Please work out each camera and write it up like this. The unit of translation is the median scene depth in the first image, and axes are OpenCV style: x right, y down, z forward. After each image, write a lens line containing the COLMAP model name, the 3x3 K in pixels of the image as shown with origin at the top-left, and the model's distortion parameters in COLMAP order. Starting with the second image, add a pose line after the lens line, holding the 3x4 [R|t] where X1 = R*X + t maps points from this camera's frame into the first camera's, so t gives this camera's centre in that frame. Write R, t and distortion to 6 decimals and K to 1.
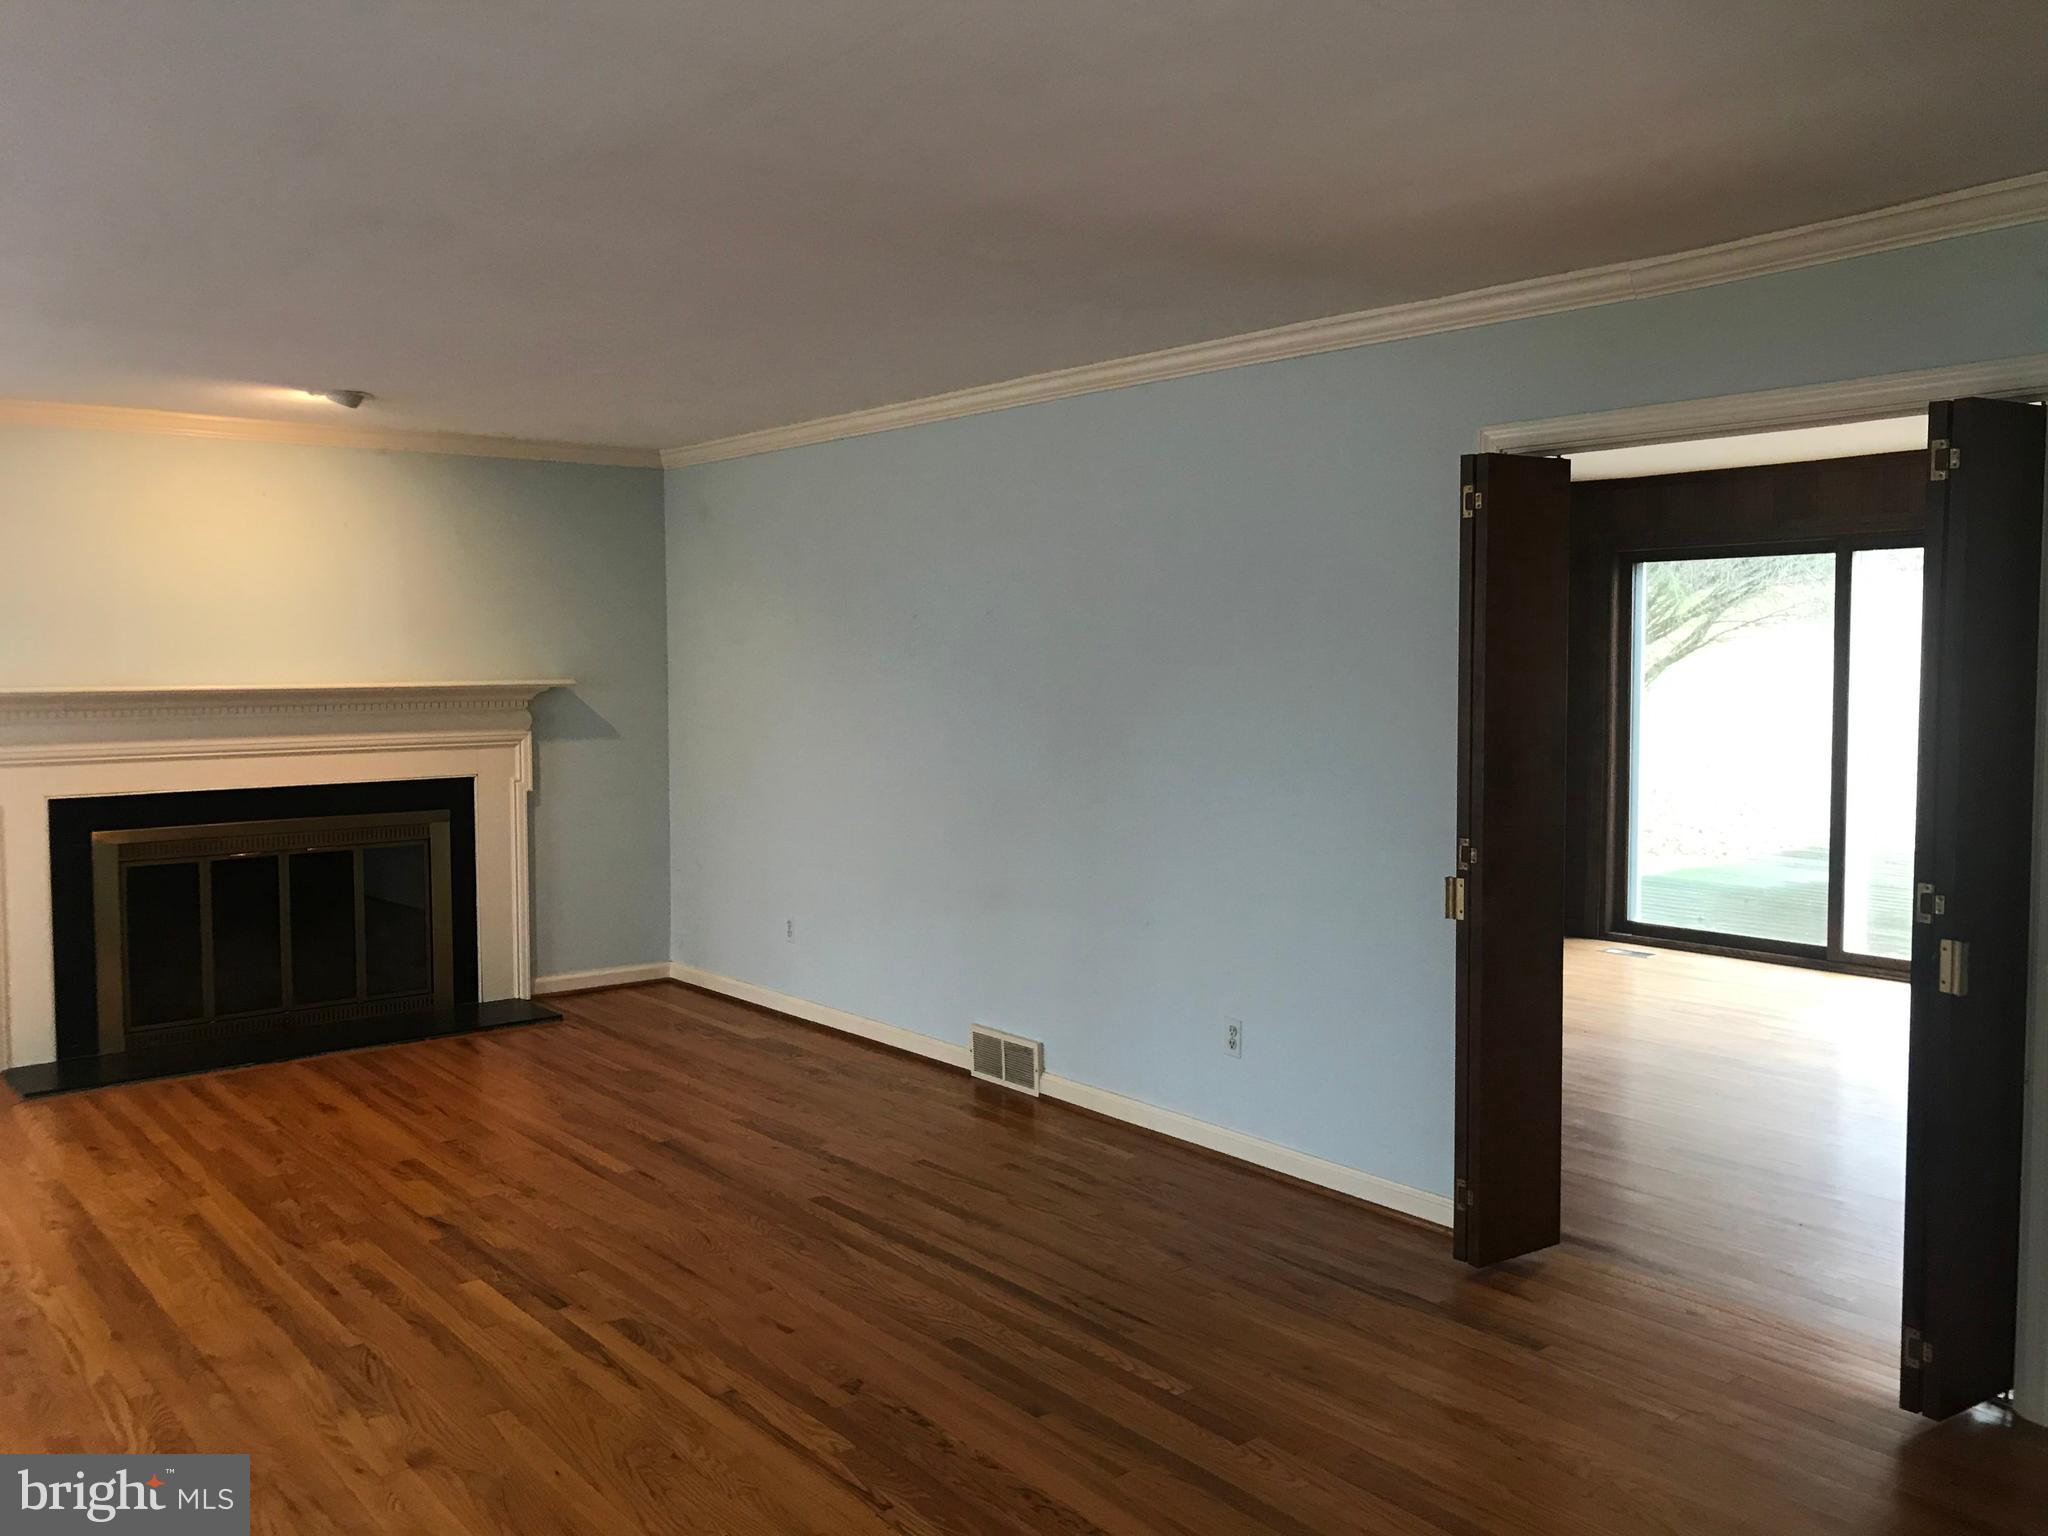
lens RADIAL K [[1708.3, 0, 1024.0], [0, 1708.3, 762.6], [0, 0, 1]] dist [0.037080, -0.005580]
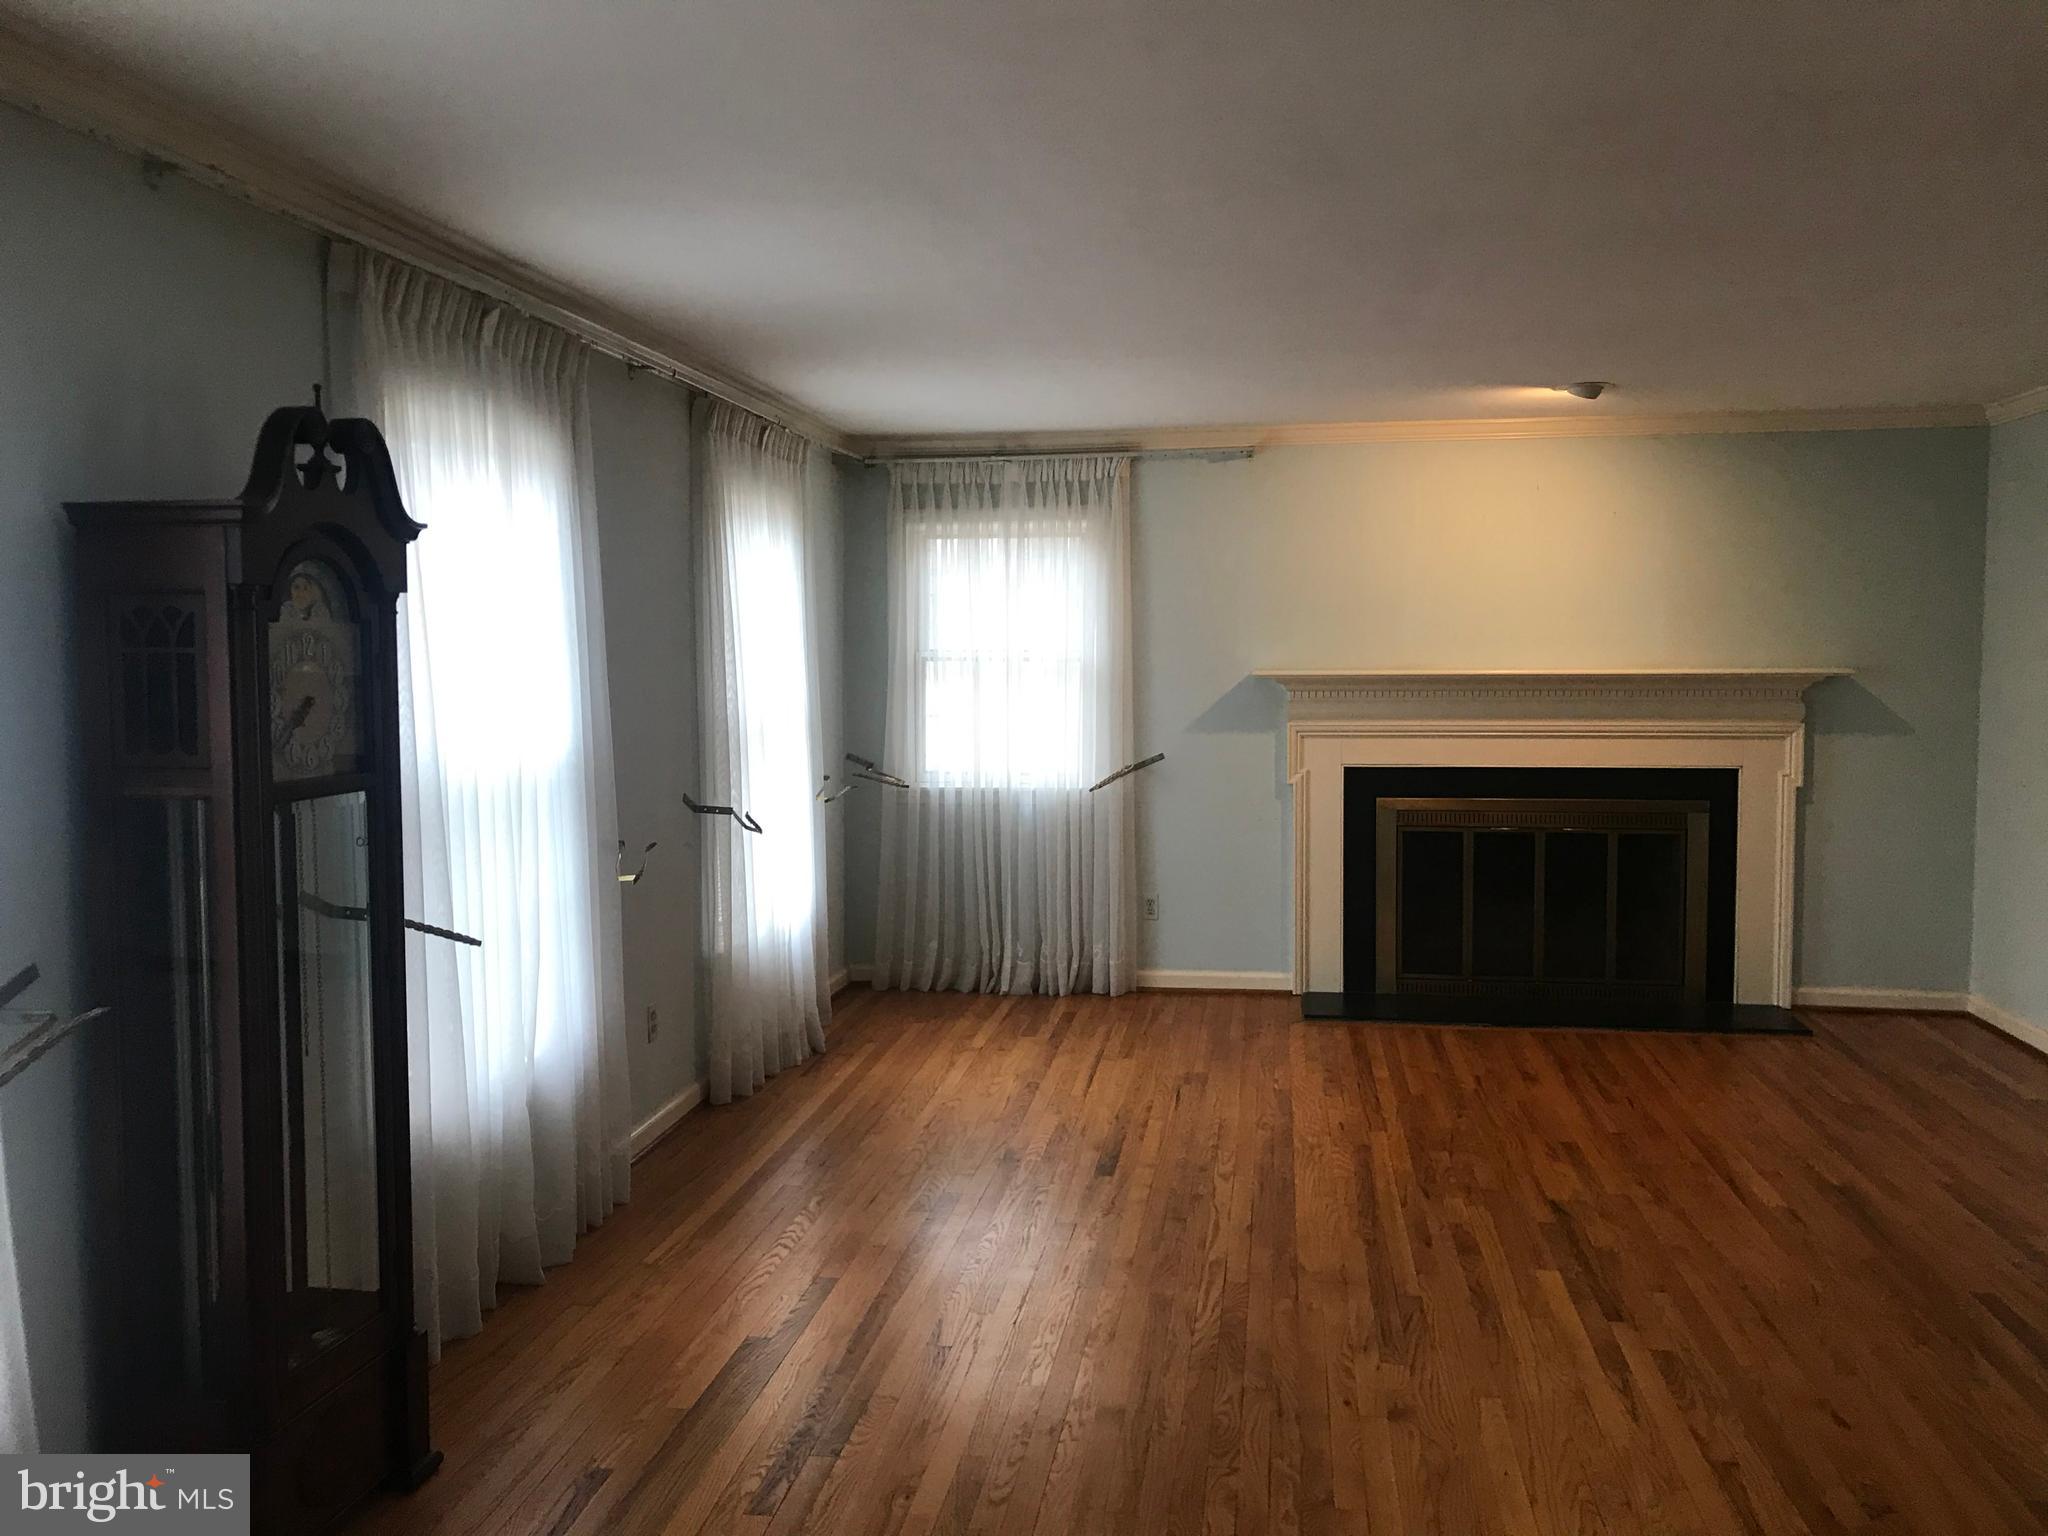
lens RADIAL K [[1708.3, 0, 1026.1], [0, 1708.3, 766.4], [0, 0, 1]] dist [0.037080, -0.005580]
pose [[0.686258, 0.057354, -0.725094, 0.140895], [-0.047788, 0.998288, 0.033734, -0.008525], [0.725787, 0.011500, 0.687823, 0.067063]]
